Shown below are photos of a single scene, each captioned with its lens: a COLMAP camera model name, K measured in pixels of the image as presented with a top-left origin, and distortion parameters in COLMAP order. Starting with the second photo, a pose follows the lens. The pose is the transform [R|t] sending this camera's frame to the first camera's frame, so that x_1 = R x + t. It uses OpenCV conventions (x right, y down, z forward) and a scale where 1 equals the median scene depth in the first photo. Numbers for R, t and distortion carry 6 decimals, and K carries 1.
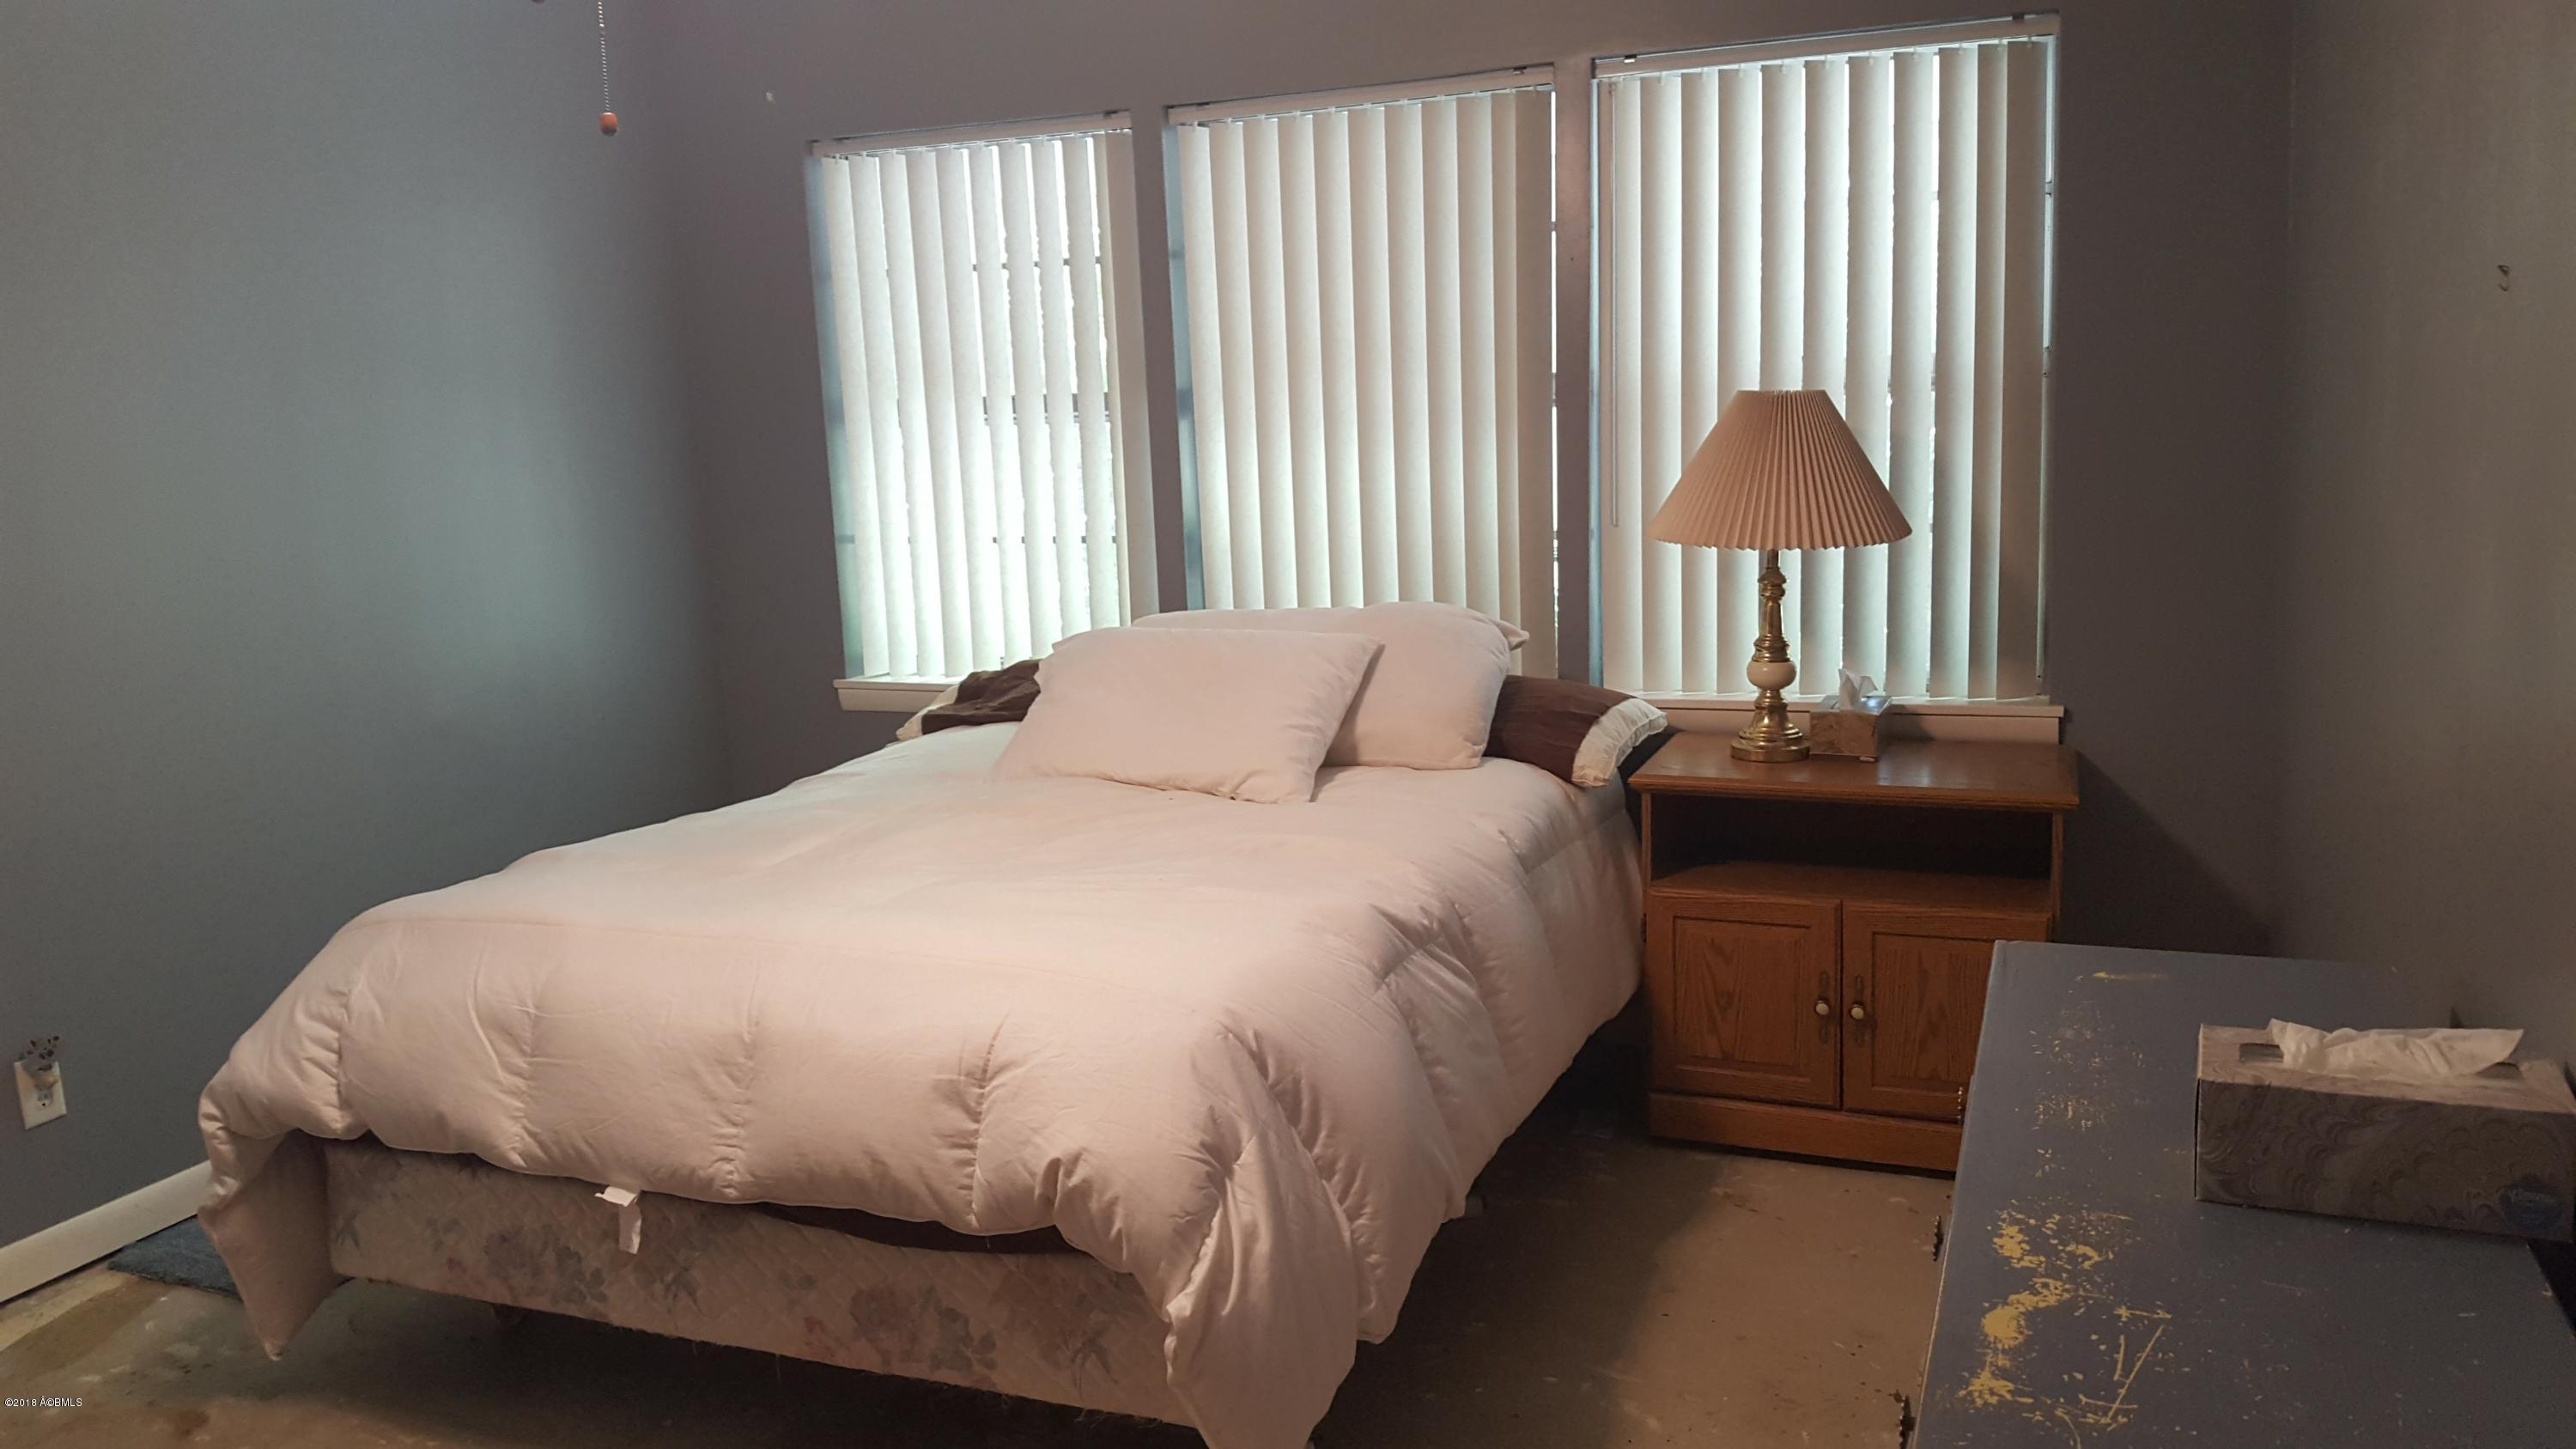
lens RADIAL K [[1982.2, 0, 1288.0], [0, 1982.2, 724.5], [0, 0, 1]] dist [0.123438, -0.172321]
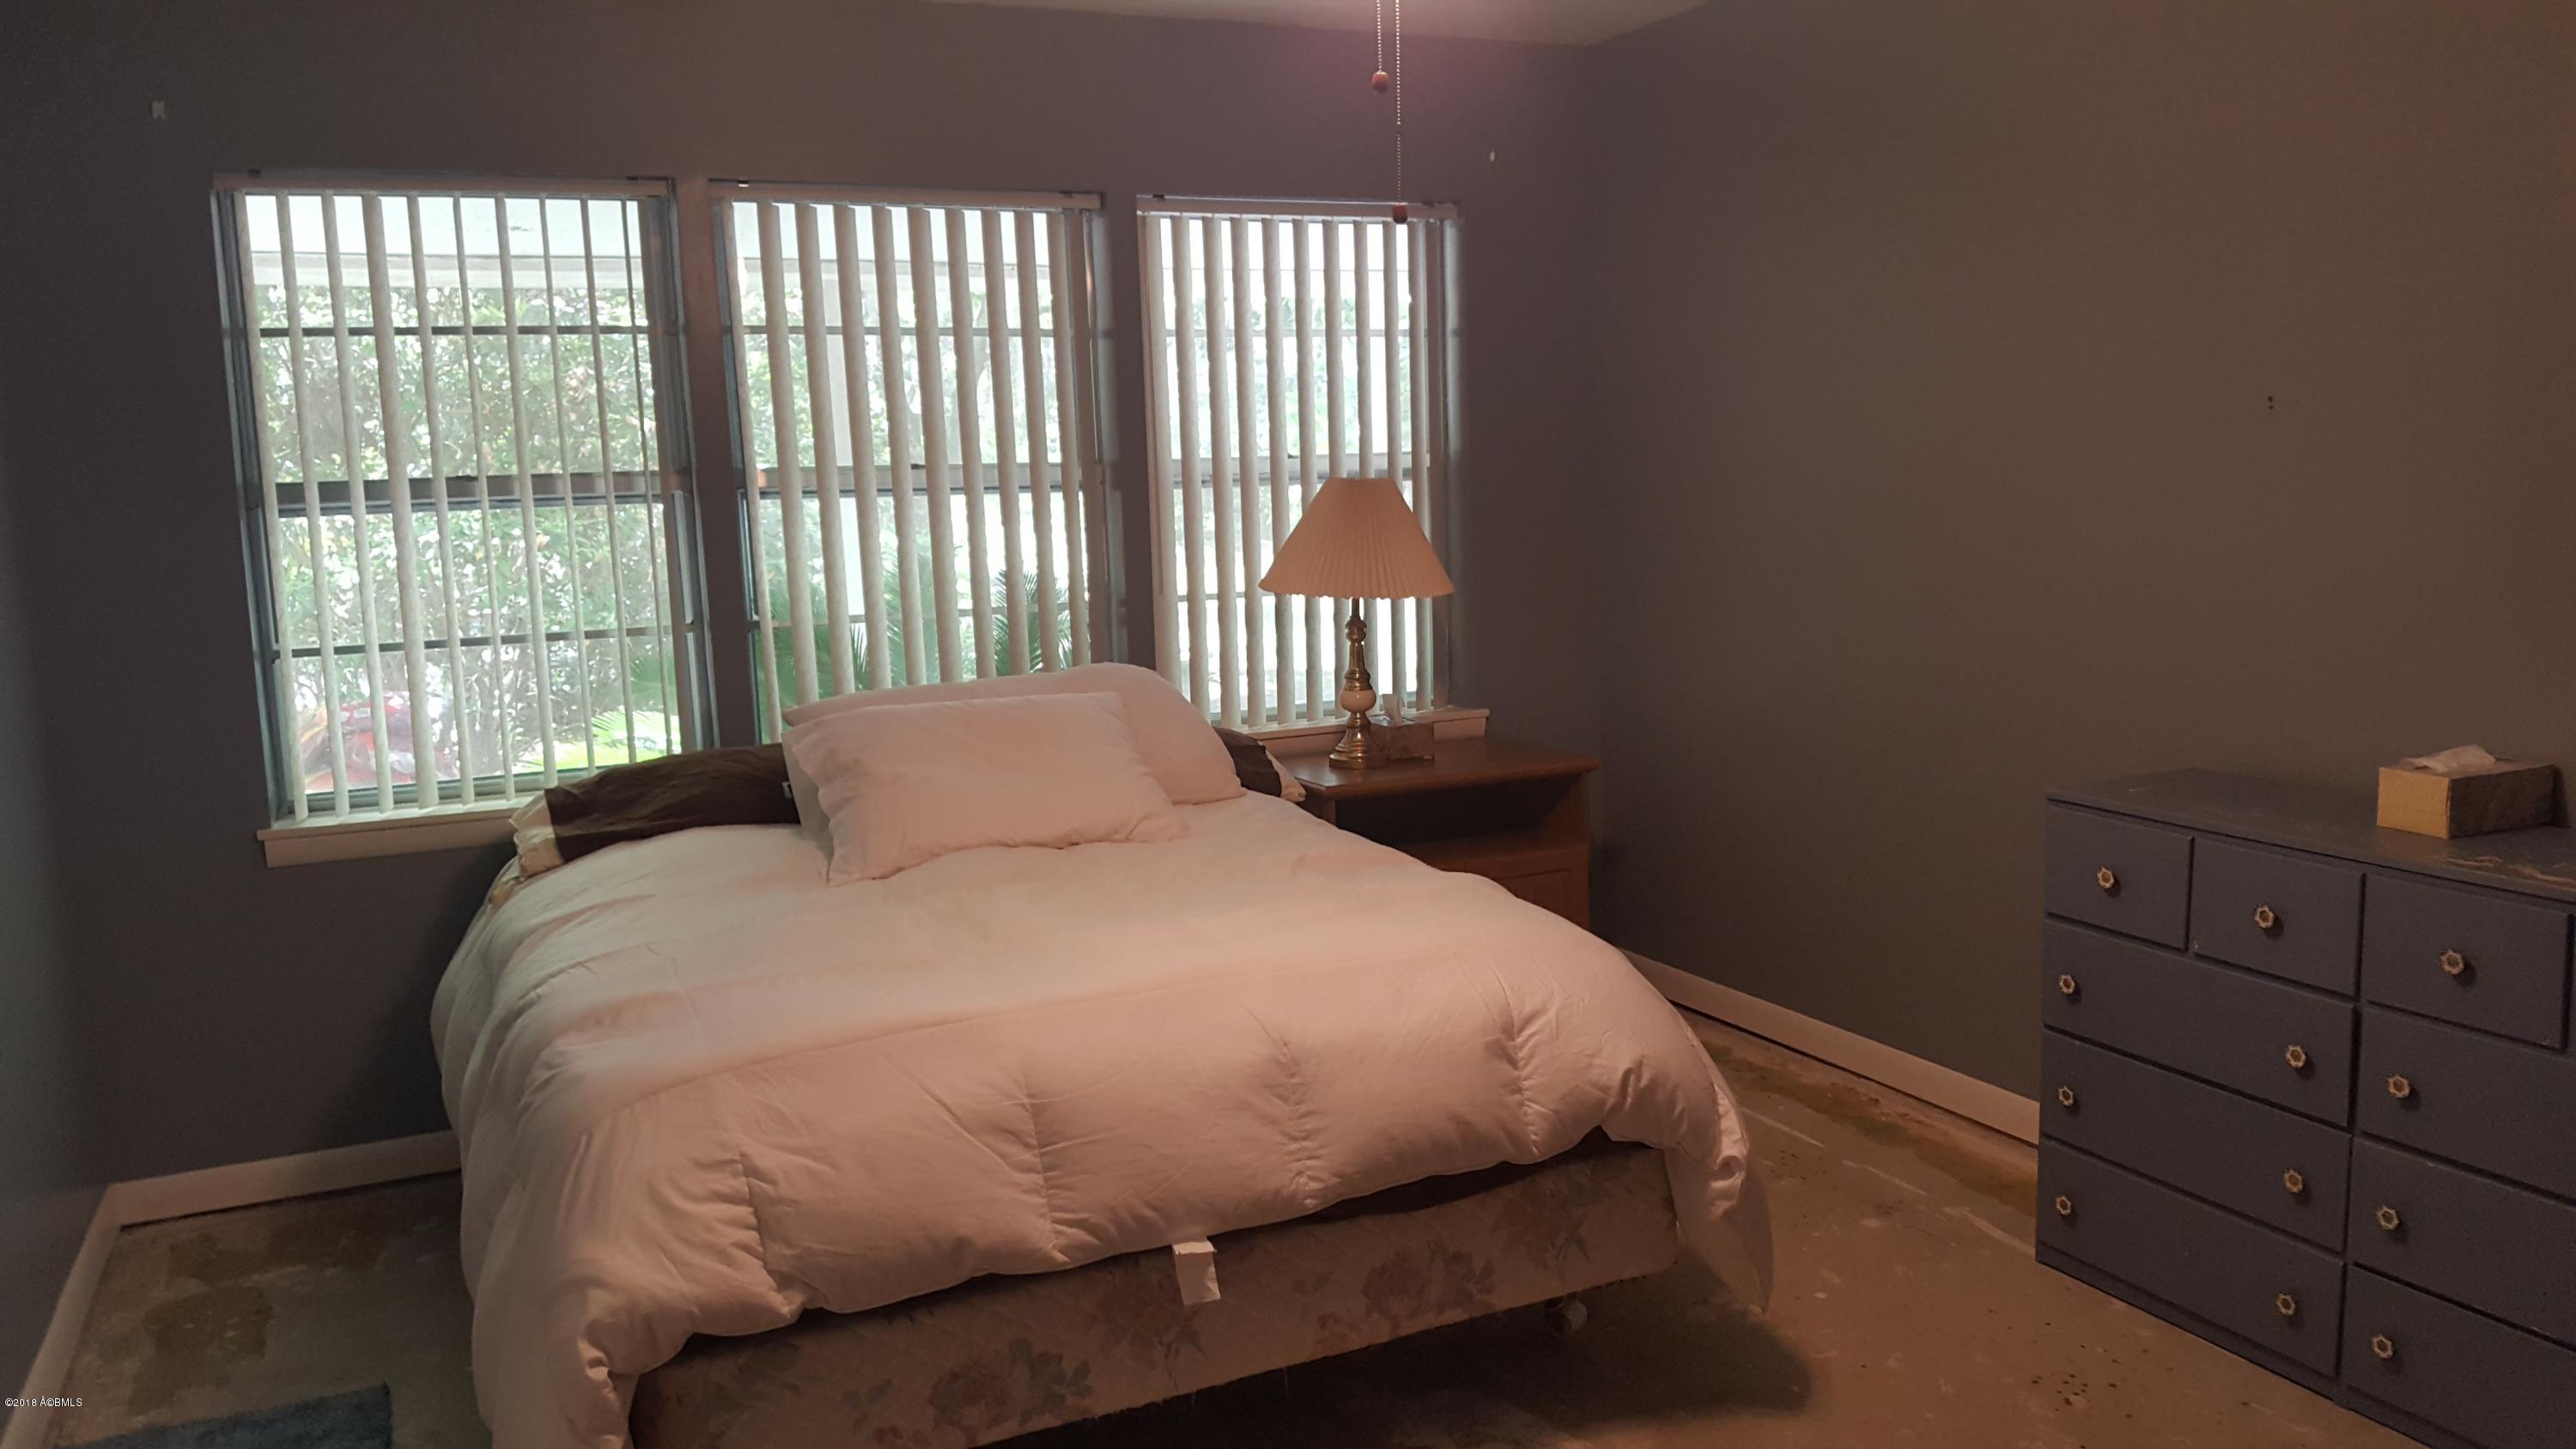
lens RADIAL K [[1949.0, 0, 1292.7], [0, 1949.0, 786.3], [0, 0, 1]] dist [0.393103, -0.870414]
pose [[0.657950, -0.108025, 0.745273, -0.999928], [0.131199, 0.990966, 0.027810, -0.014929], [-0.741544, 0.079481, 0.666179, 0.280598]]
